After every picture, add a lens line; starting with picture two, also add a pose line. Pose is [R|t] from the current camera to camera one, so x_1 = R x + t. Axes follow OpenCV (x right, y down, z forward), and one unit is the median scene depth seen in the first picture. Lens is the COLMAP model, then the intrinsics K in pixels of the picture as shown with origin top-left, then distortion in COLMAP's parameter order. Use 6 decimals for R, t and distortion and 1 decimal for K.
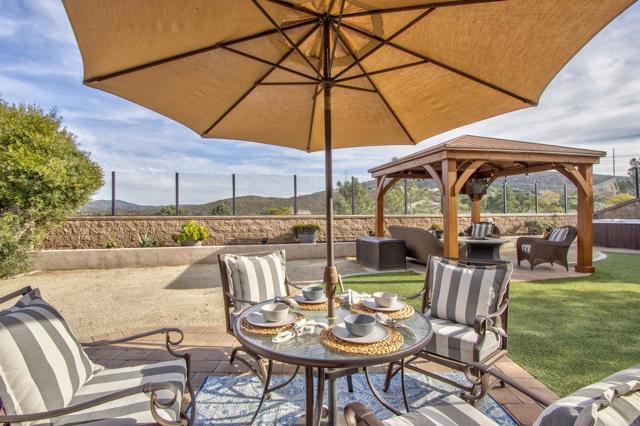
lens RADIAL K [[312.8, 0, 318.5], [0, 312.8, 201.6], [0, 0, 1]] dist [-0.005893, -0.000578]
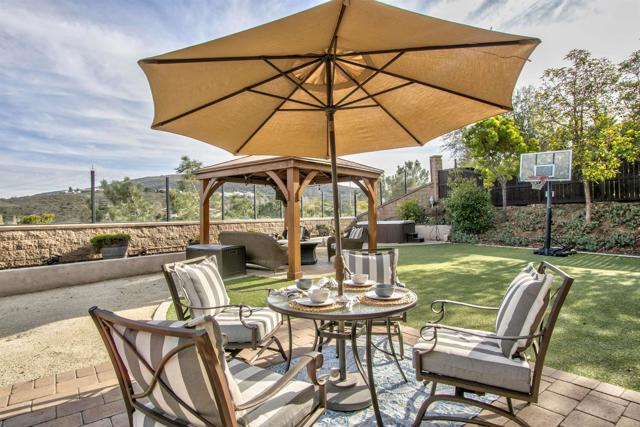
lens RADIAL K [[351.0, 0, 314.2], [0, 351.0, 212.9], [0, 0, 1]] dist [-0.008367, 0.001265]
pose [[0.788399, -0.004808, 0.615146, -0.187553], [-0.005151, 0.999883, 0.014417, 0.002325], [-0.615143, -0.014535, 0.788281, -0.011273]]
